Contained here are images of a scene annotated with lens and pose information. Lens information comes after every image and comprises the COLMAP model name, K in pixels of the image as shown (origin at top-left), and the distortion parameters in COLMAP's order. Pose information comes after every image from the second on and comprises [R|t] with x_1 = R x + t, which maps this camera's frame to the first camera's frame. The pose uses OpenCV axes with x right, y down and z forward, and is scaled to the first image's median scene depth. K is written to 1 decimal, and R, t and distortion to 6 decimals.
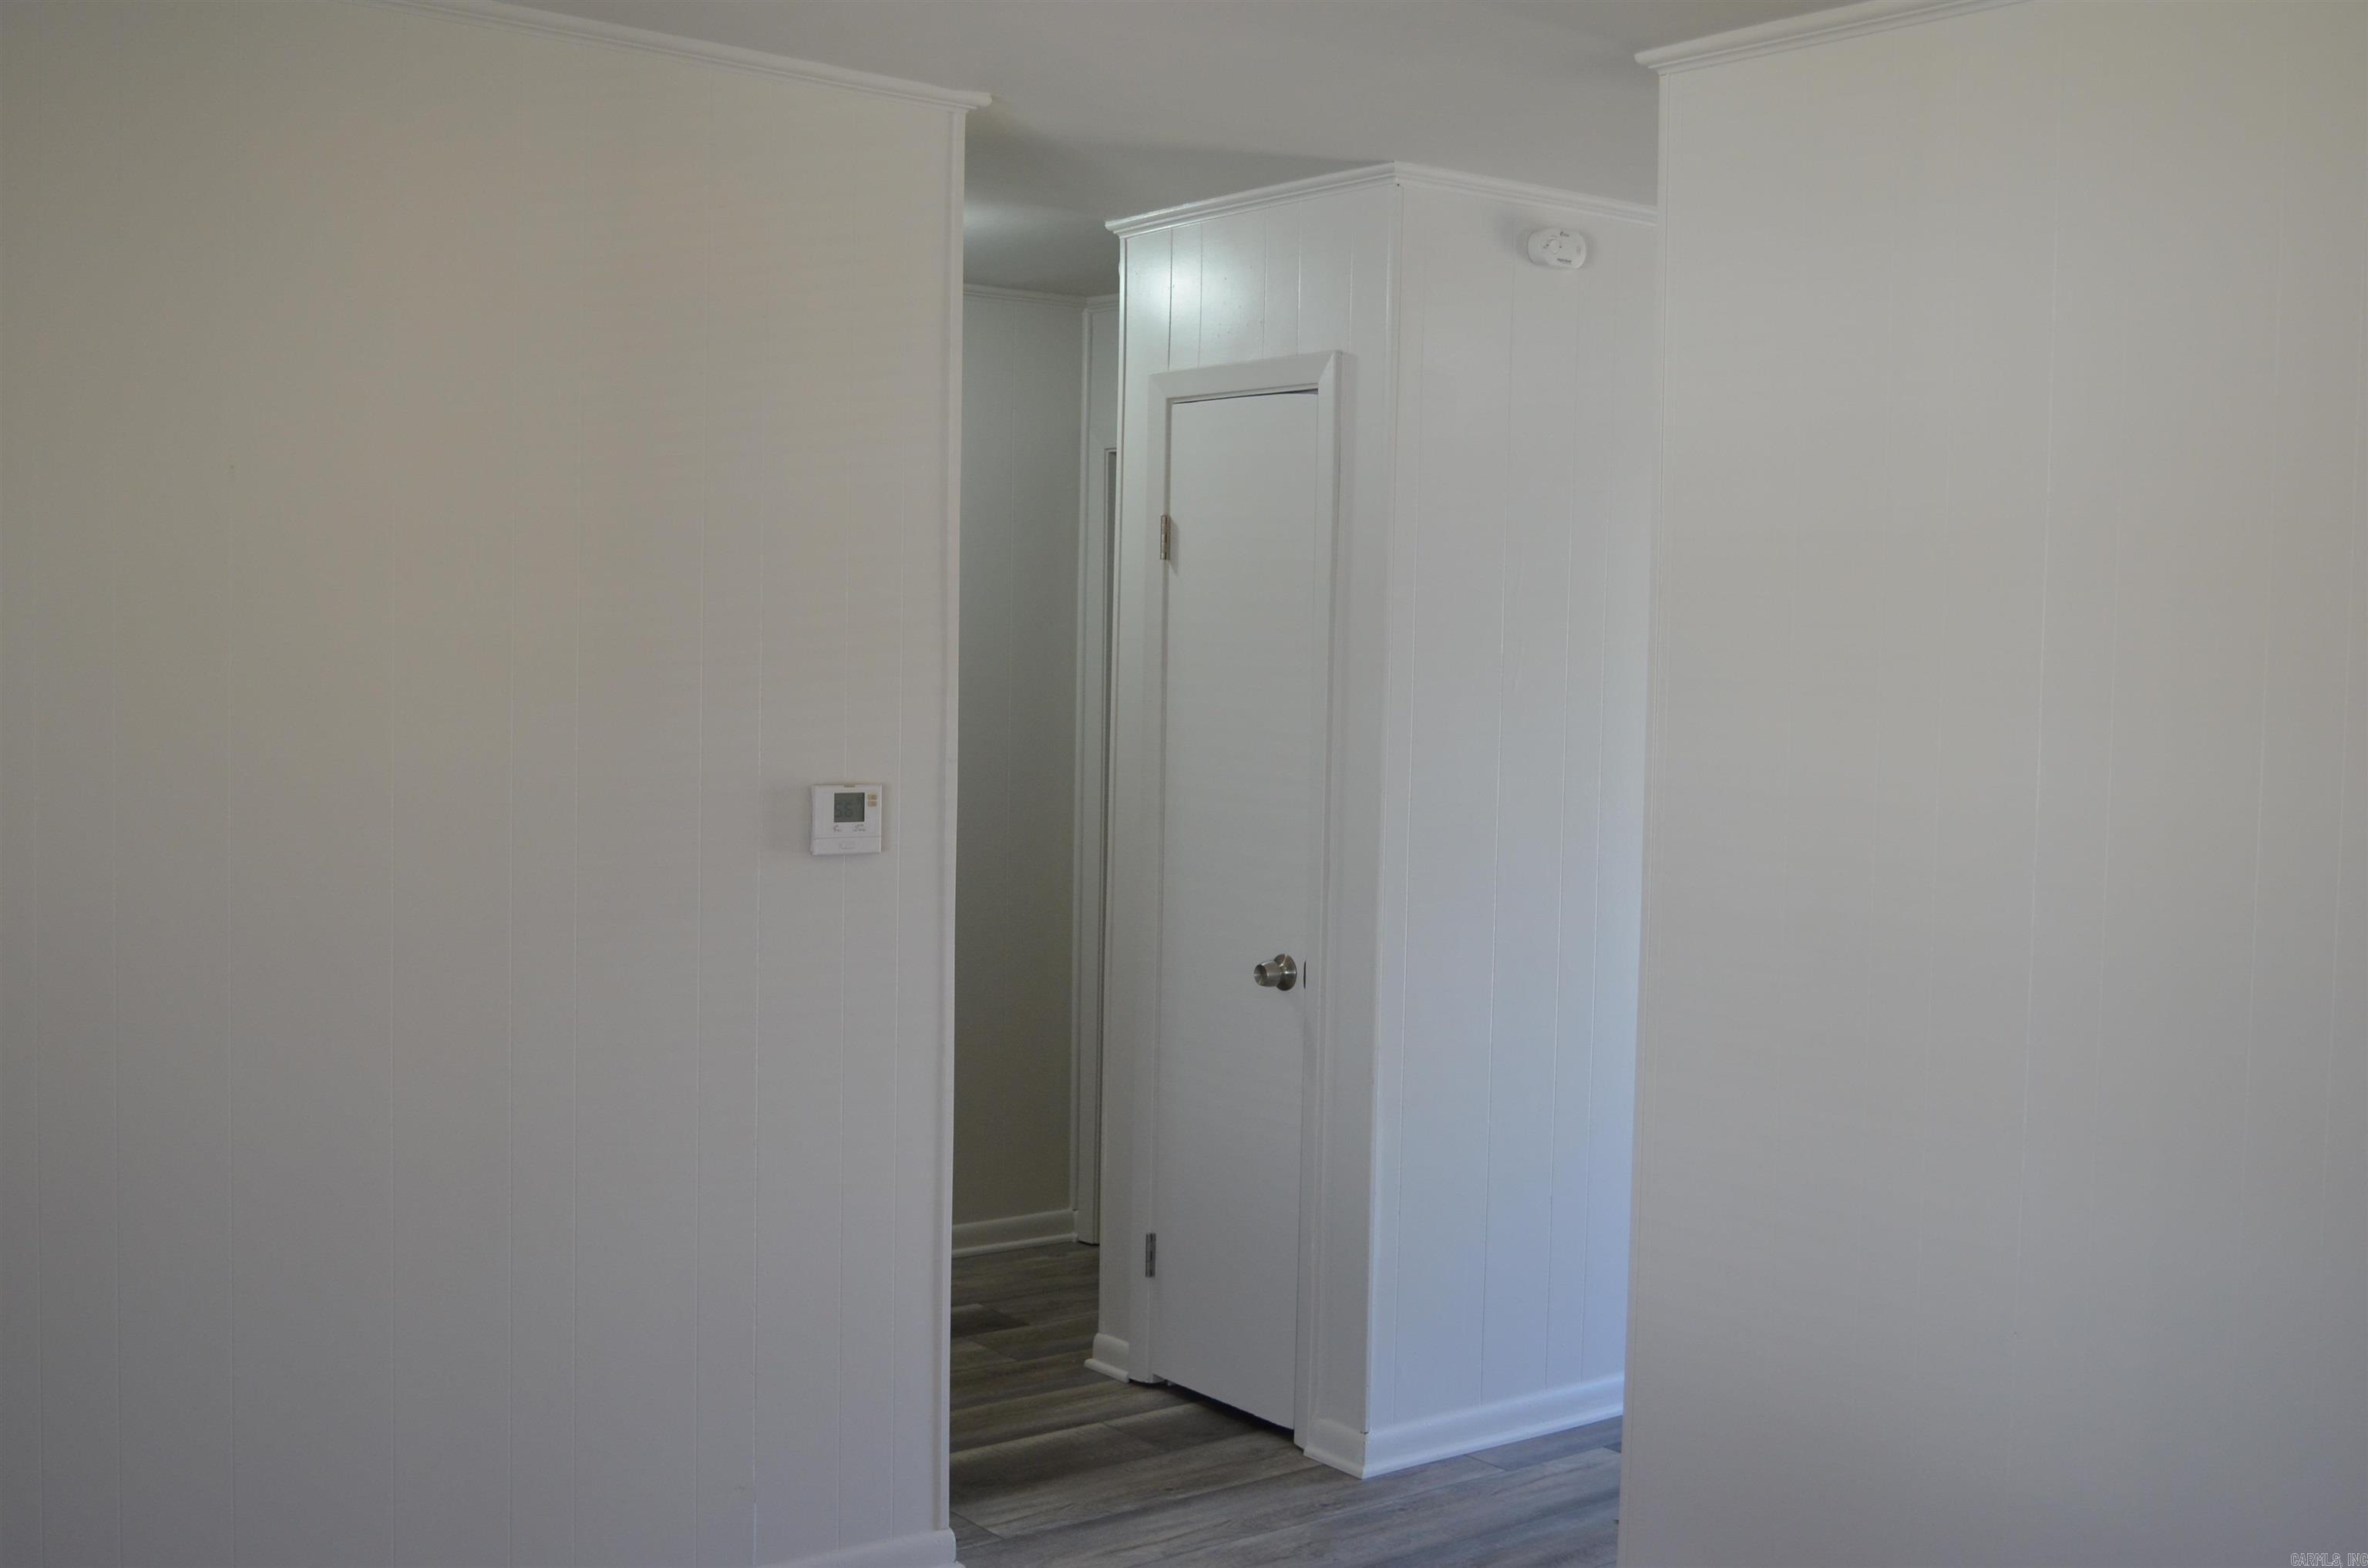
lens RADIAL K [[2587.0, 0, 1184.0], [0, 2587.0, 784.0], [0, 0, 1]] dist [-0.026976, -0.016411]
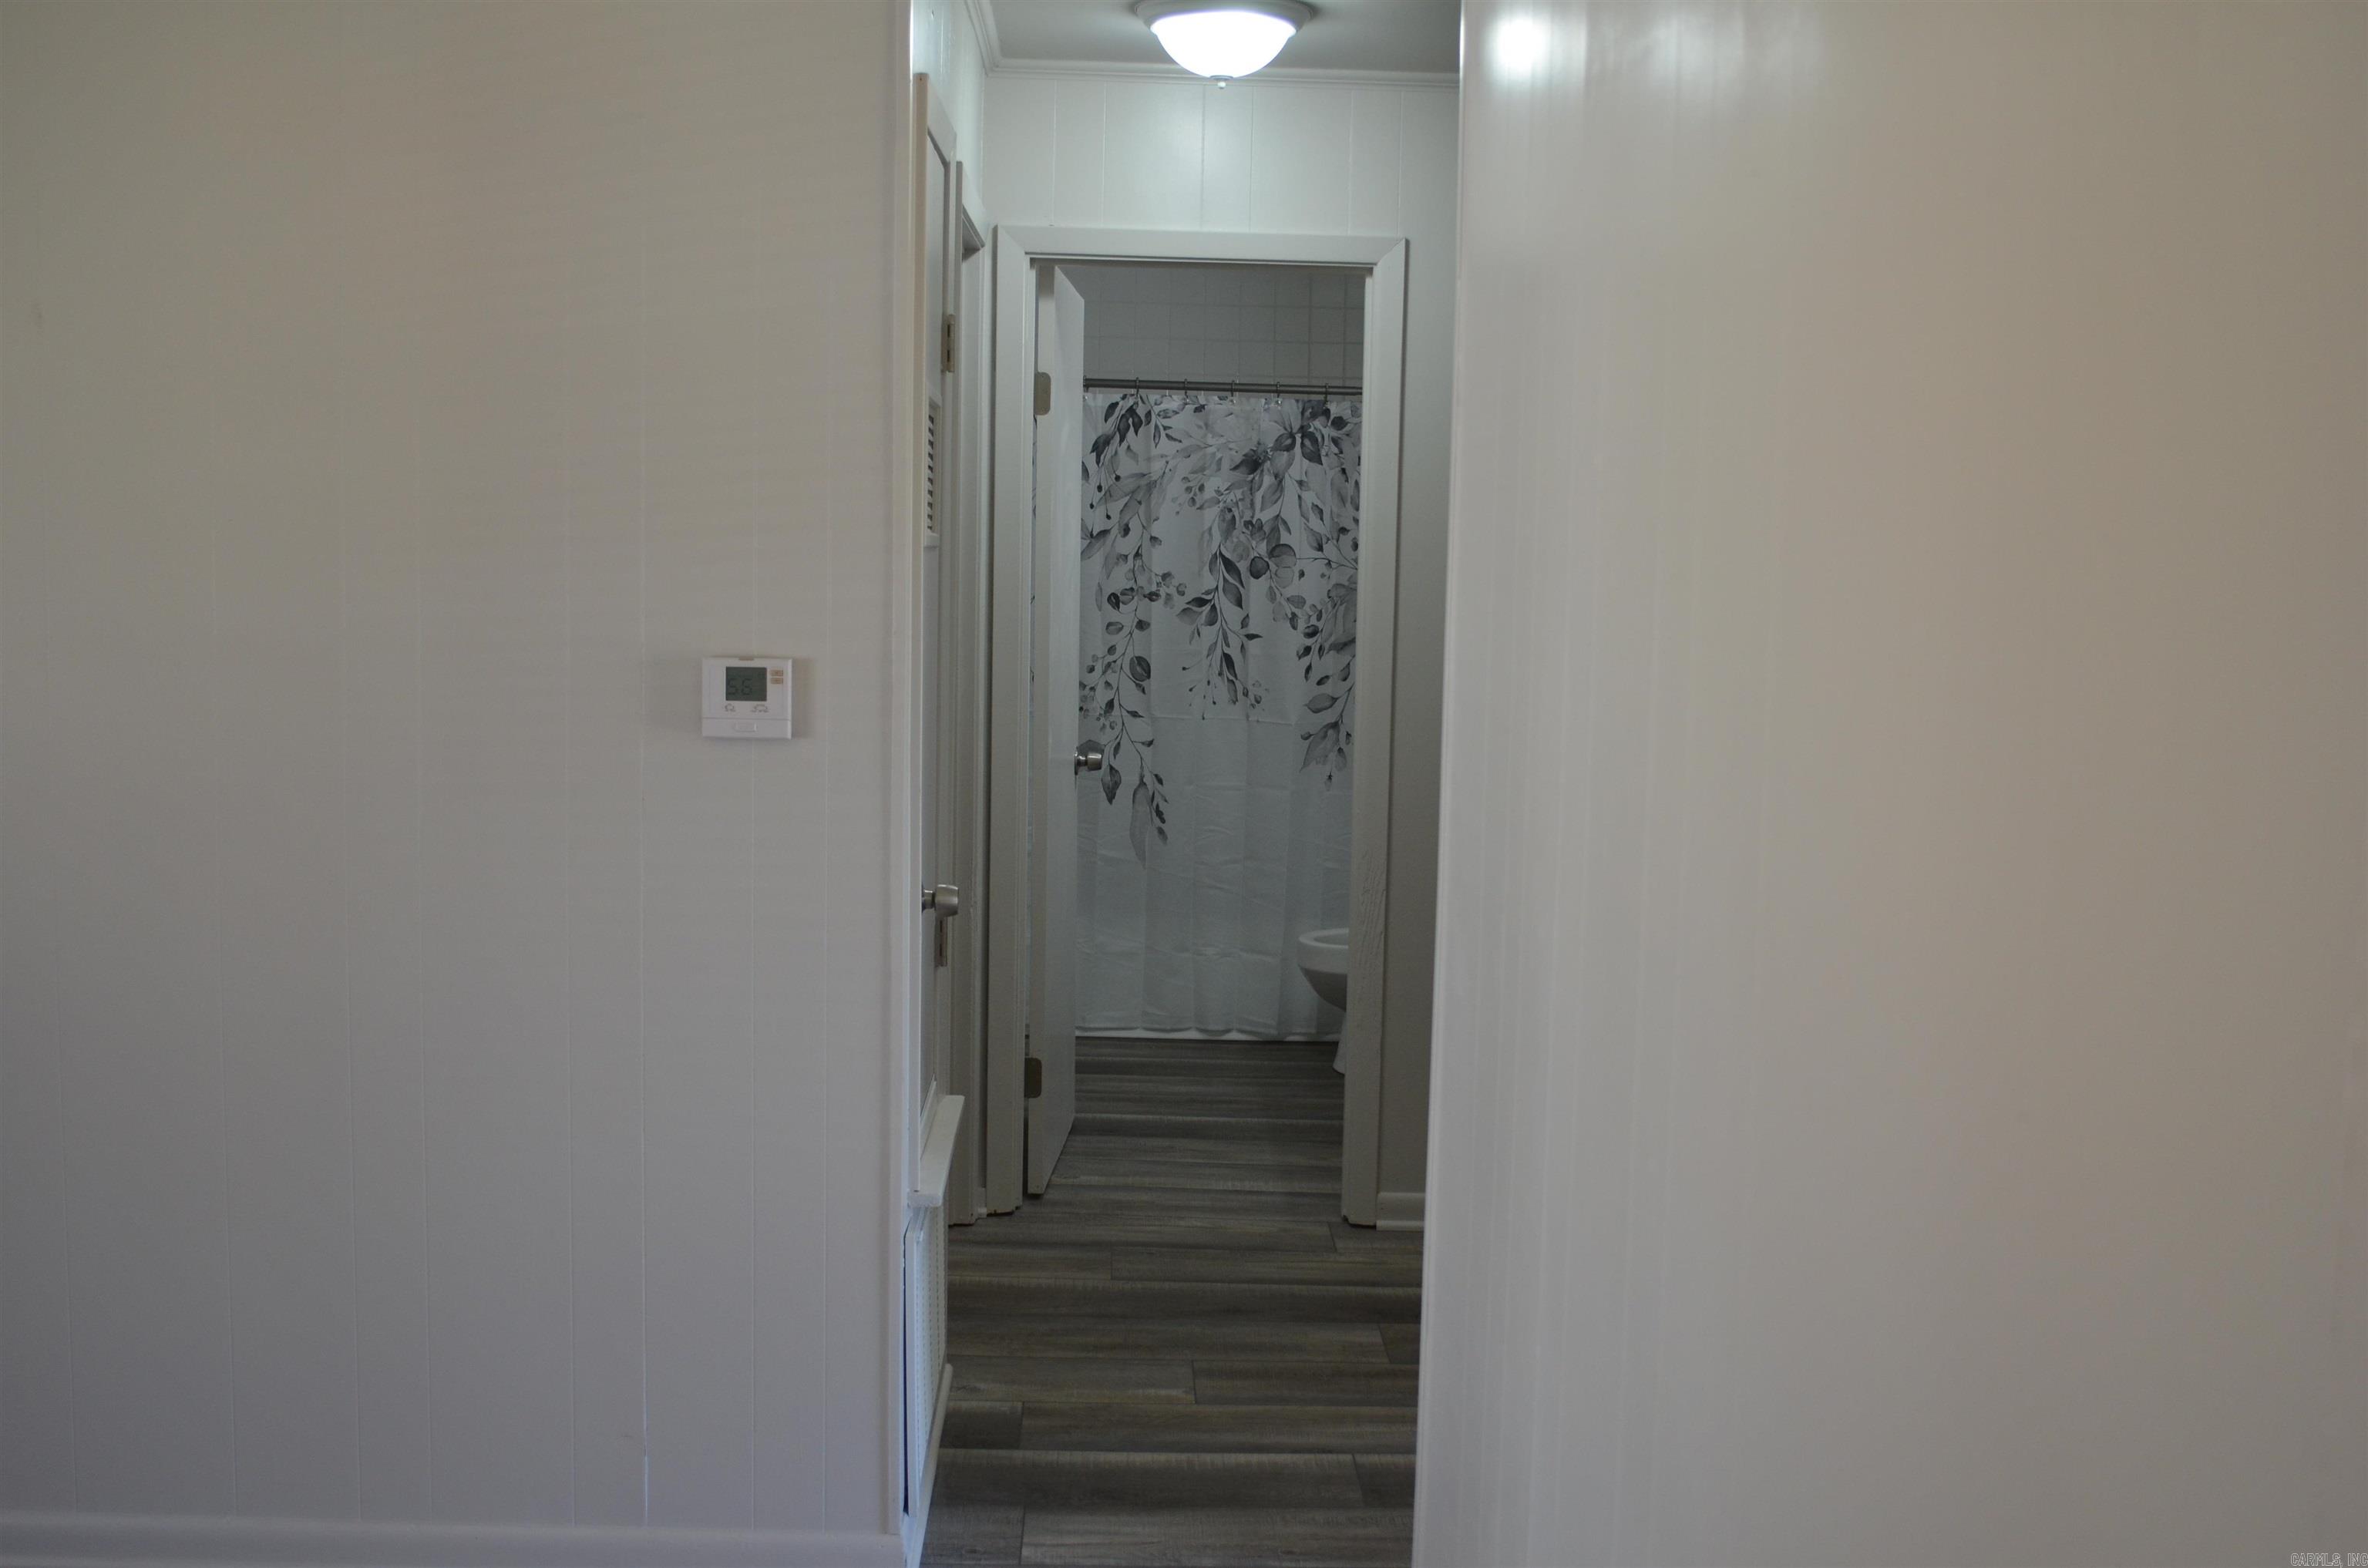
lens RADIAL K [[2587.0, 0, 1184.0], [0, 2587.0, 784.0], [0, 0, 1]] dist [-0.026976, -0.016411]
pose [[0.804167, 0.057283, -0.591637, 0.463745], [-0.033825, 0.998143, 0.050666, -0.005789], [0.593440, -0.020731, 0.804611, 0.365796]]
